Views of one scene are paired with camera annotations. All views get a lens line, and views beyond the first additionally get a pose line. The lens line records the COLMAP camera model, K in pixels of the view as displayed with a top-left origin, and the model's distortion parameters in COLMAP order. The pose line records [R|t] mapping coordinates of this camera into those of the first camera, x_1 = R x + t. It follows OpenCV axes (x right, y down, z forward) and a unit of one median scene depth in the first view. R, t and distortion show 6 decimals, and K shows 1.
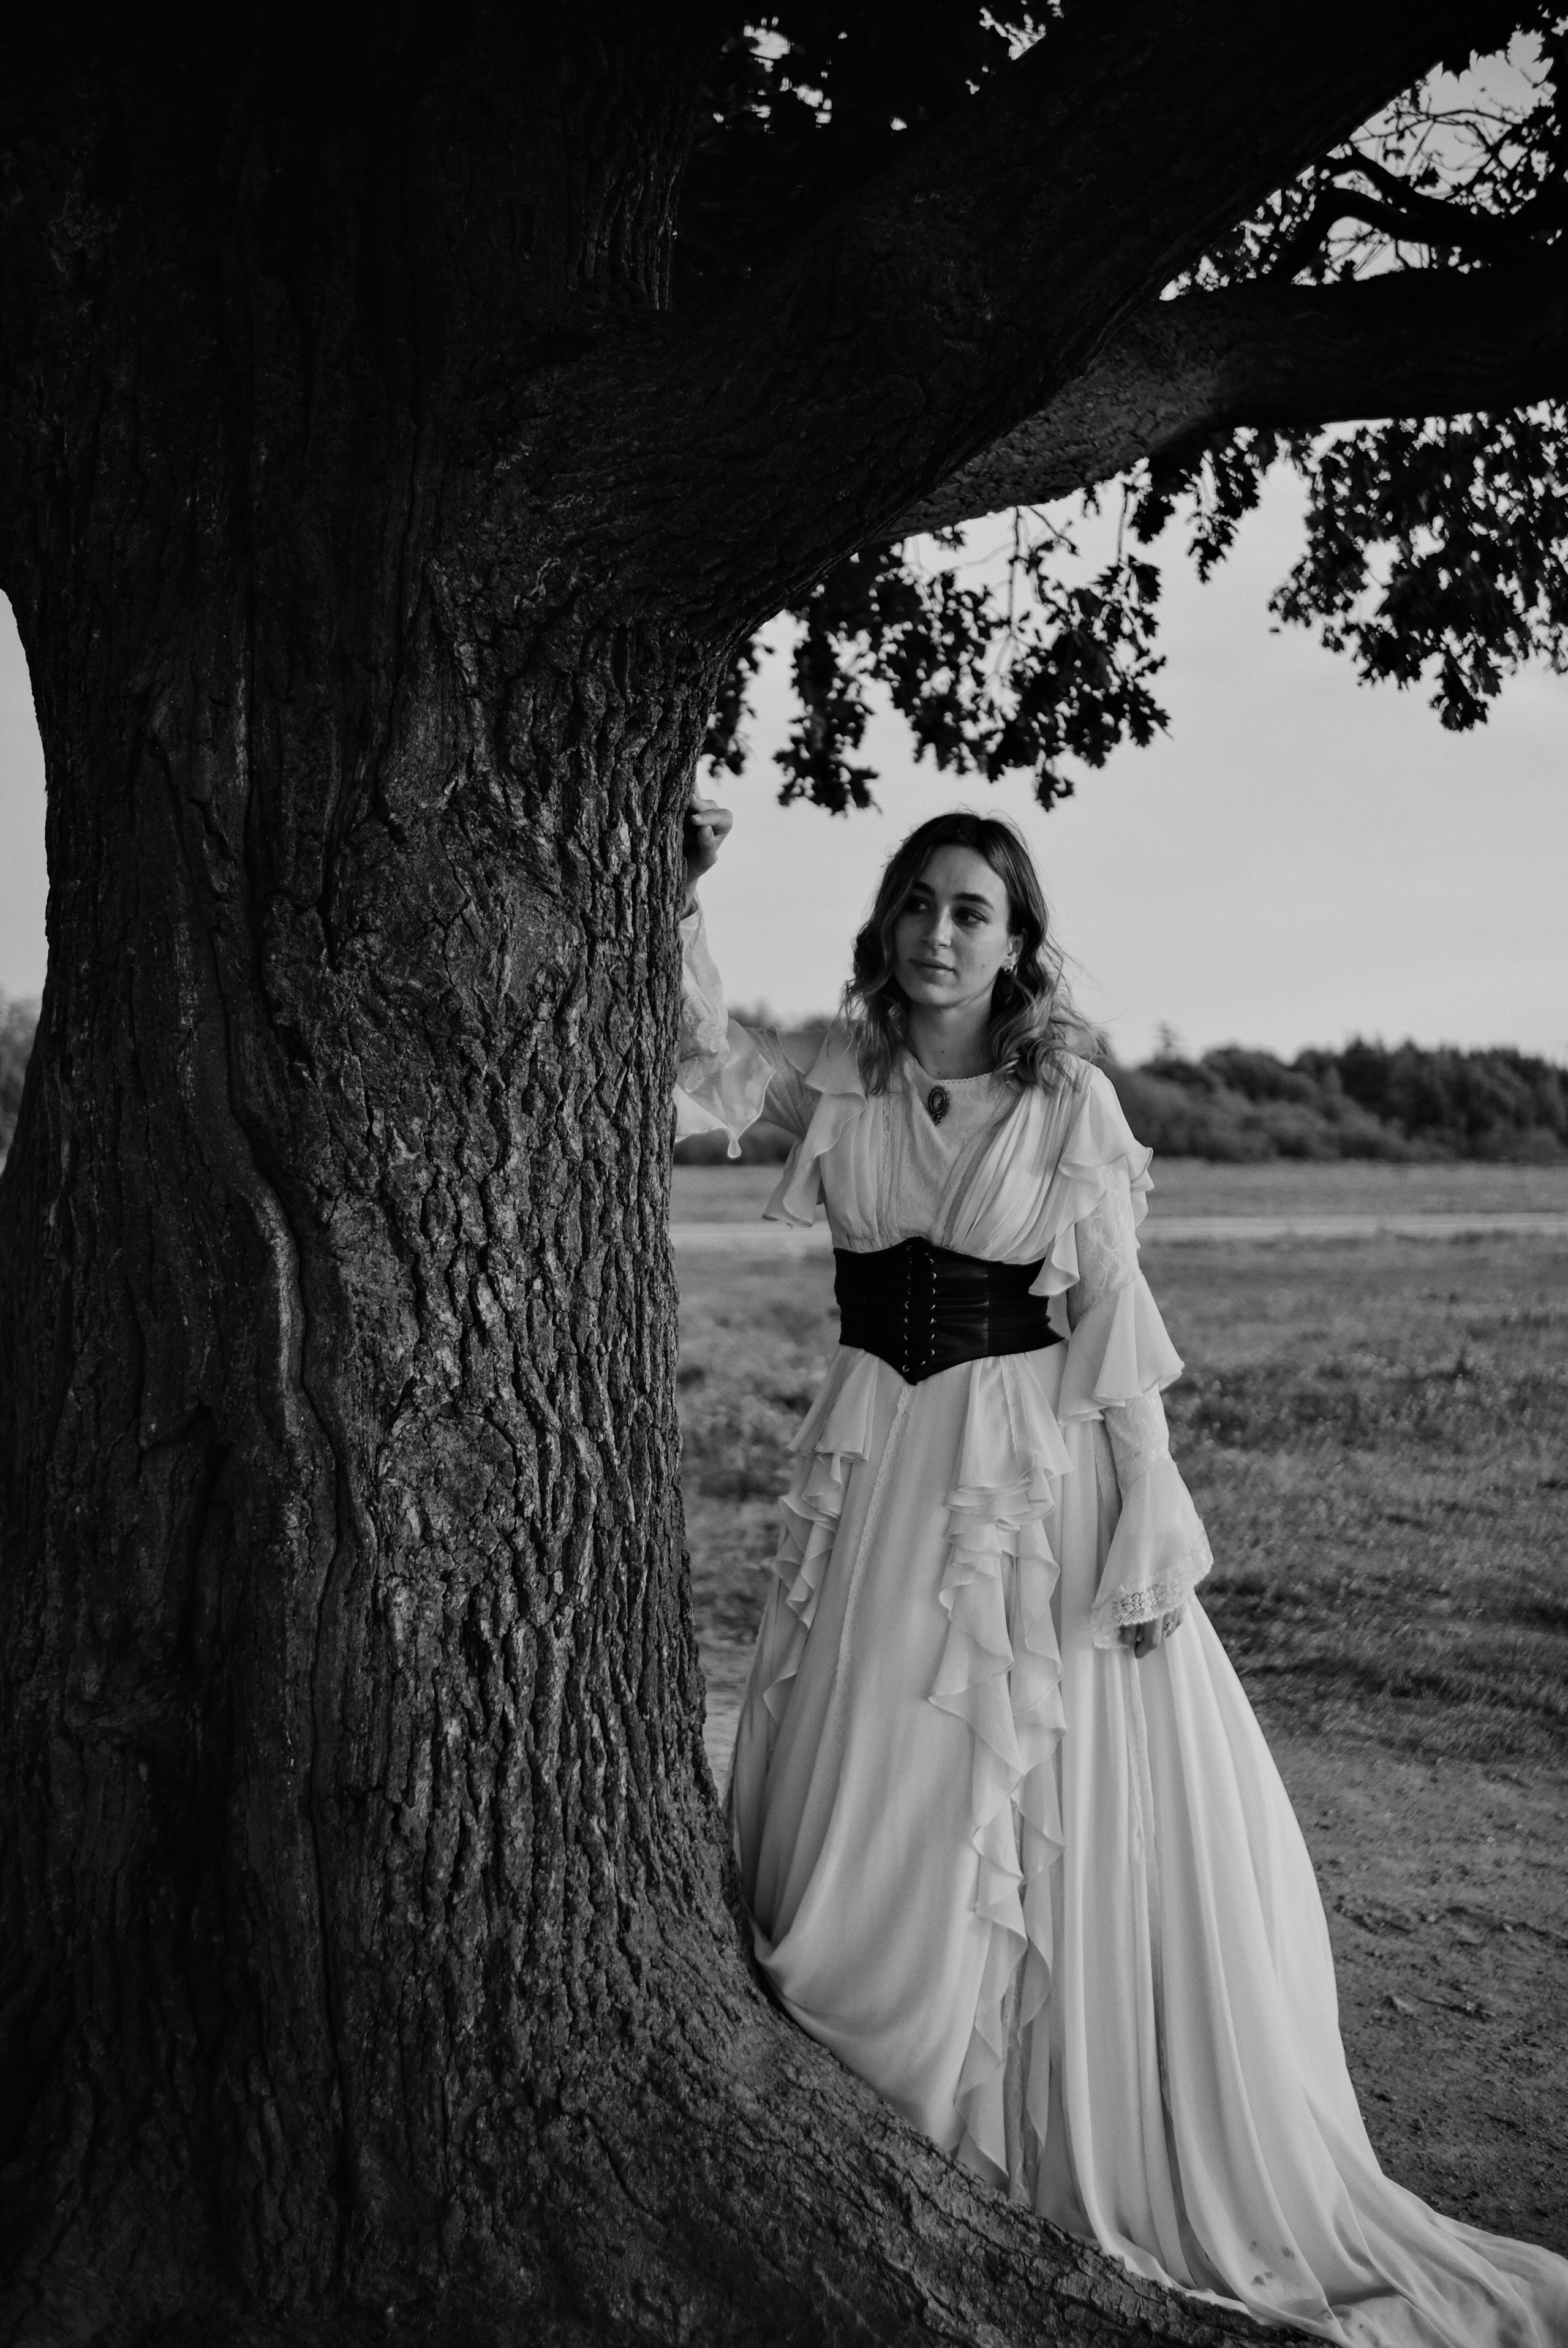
lens RADIAL K [[2284.3, 0, 840.5], [0, 2284.3, 1071.9], [0, 0, 1]] dist [-0.128970, 0.152878]
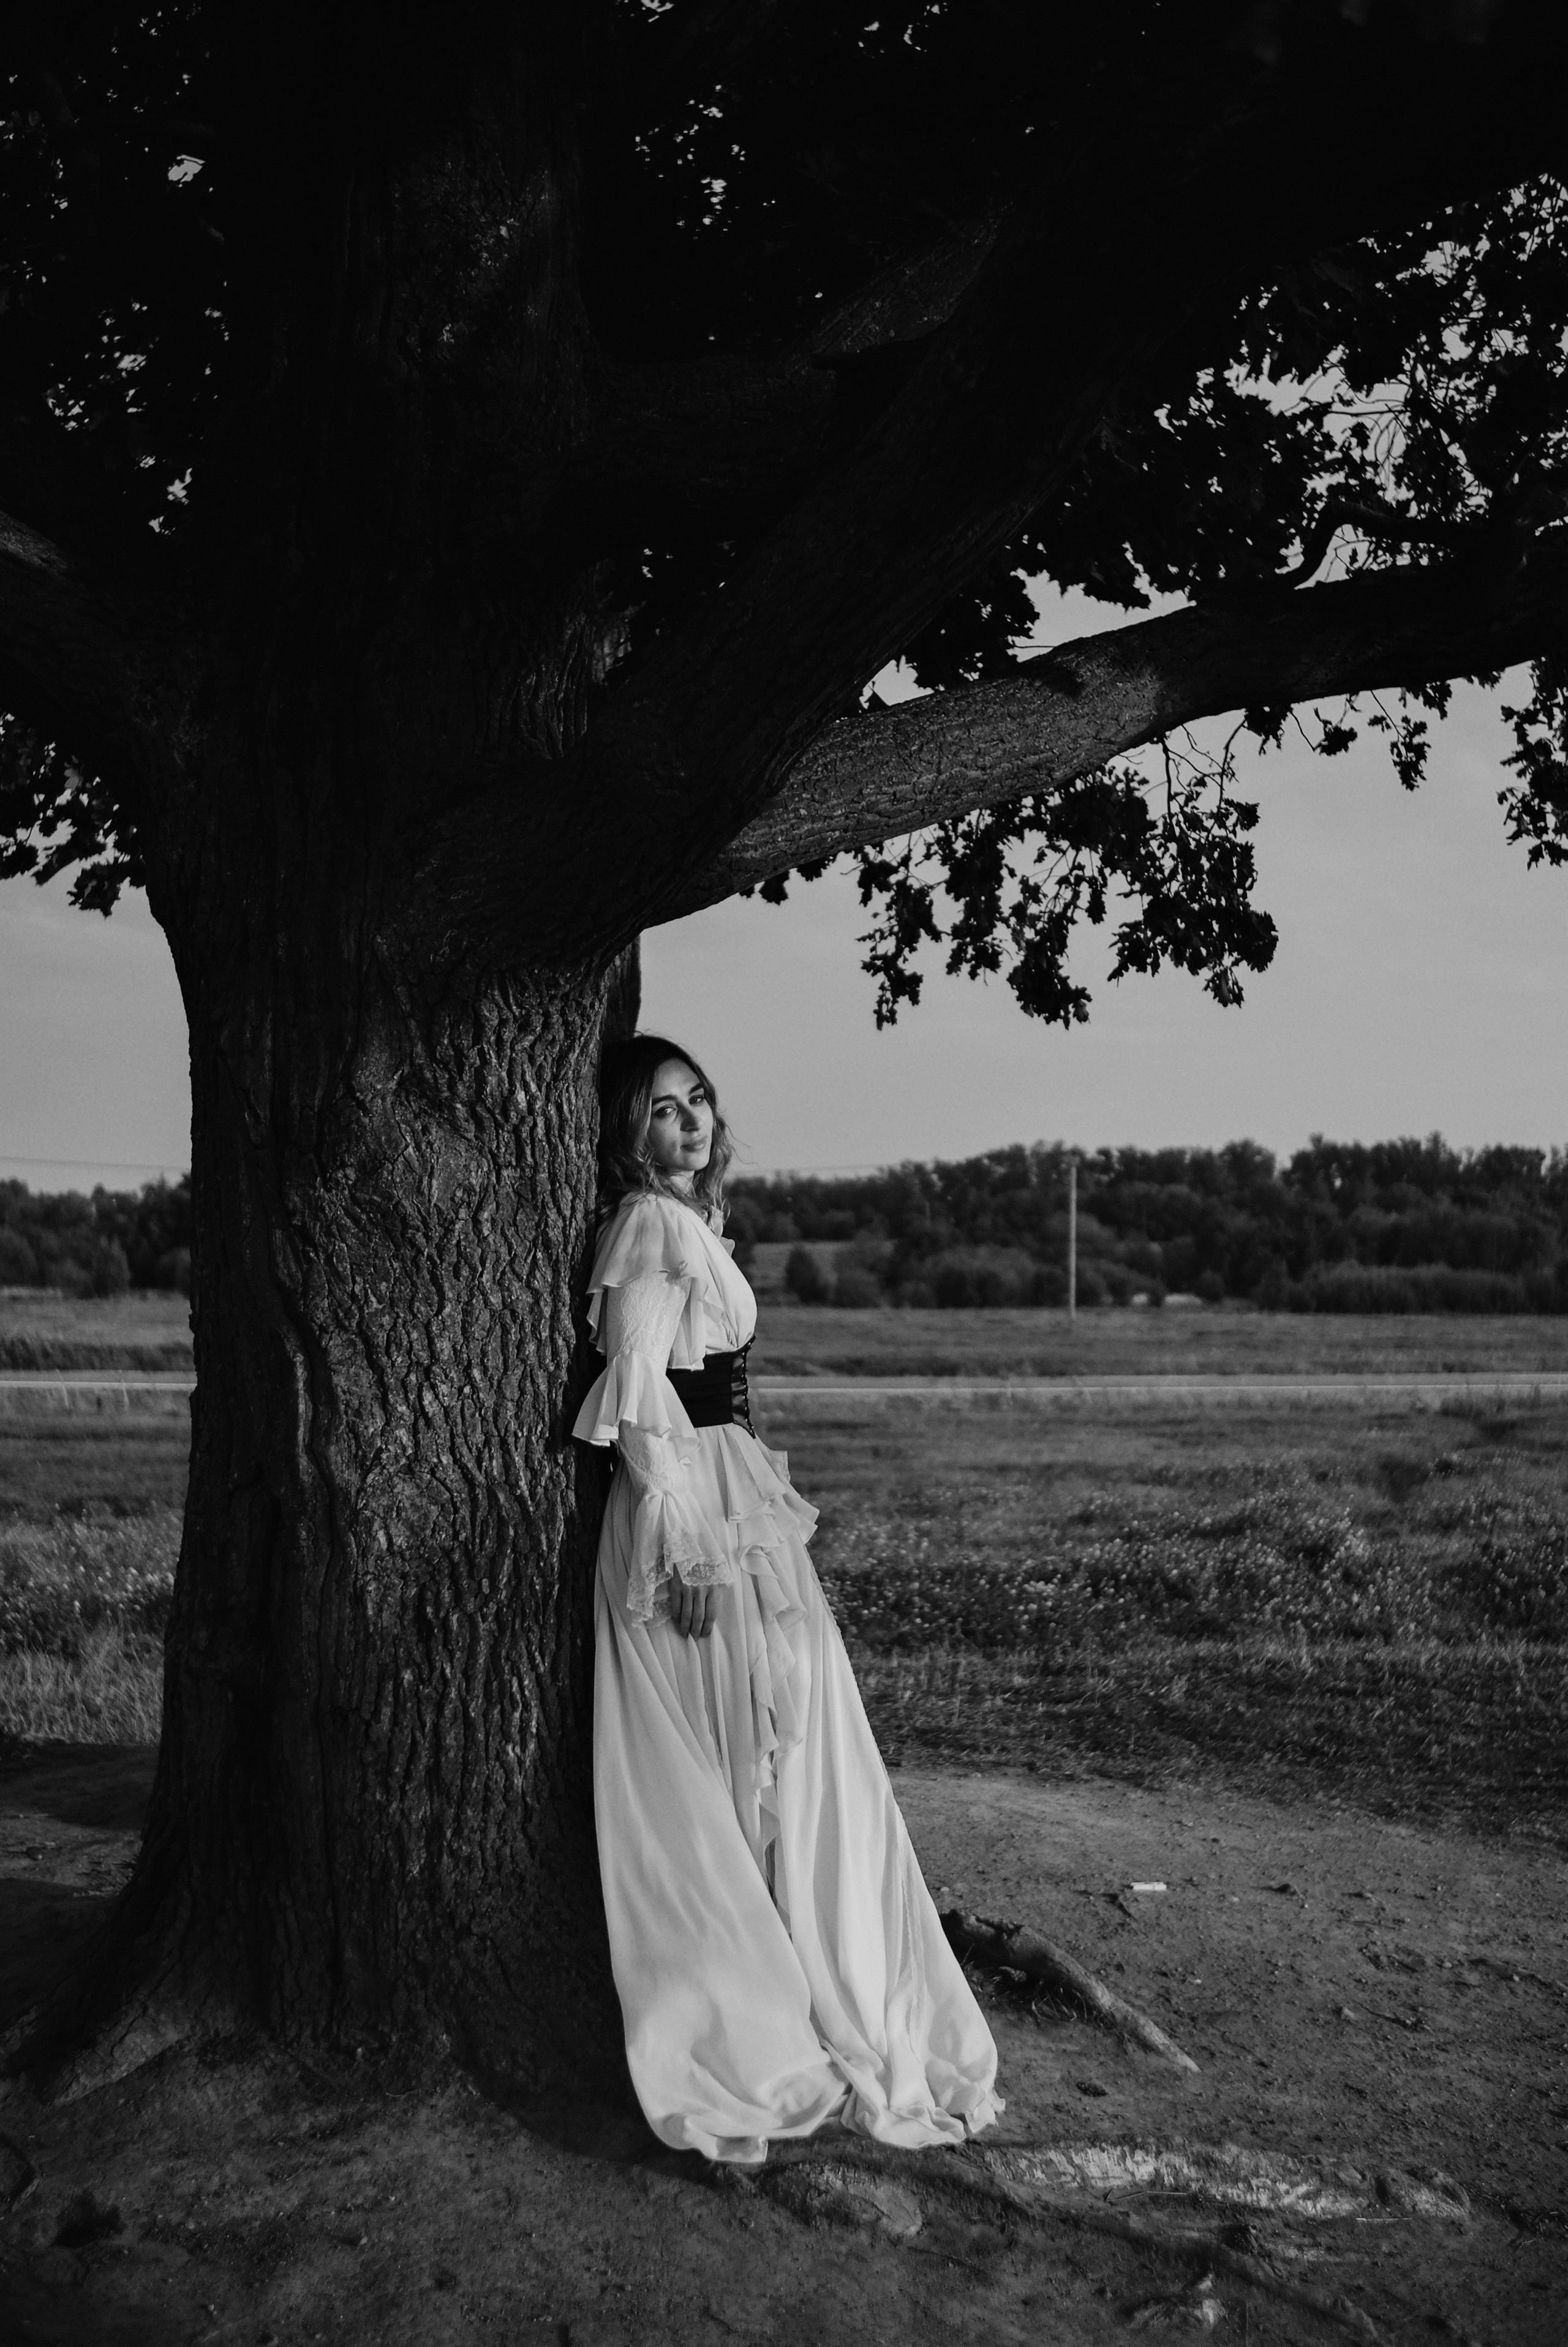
lens RADIAL K [[2283.6, 0, 840.5], [0, 2283.6, 1071.4], [0, 0, 1]] dist [-0.128970, 0.152878]
pose [[0.969223, -0.025087, -0.244901, 0.506349], [0.008674, 0.997657, -0.067868, -0.016040], [0.246030, 0.063655, 0.967170, -0.454699]]
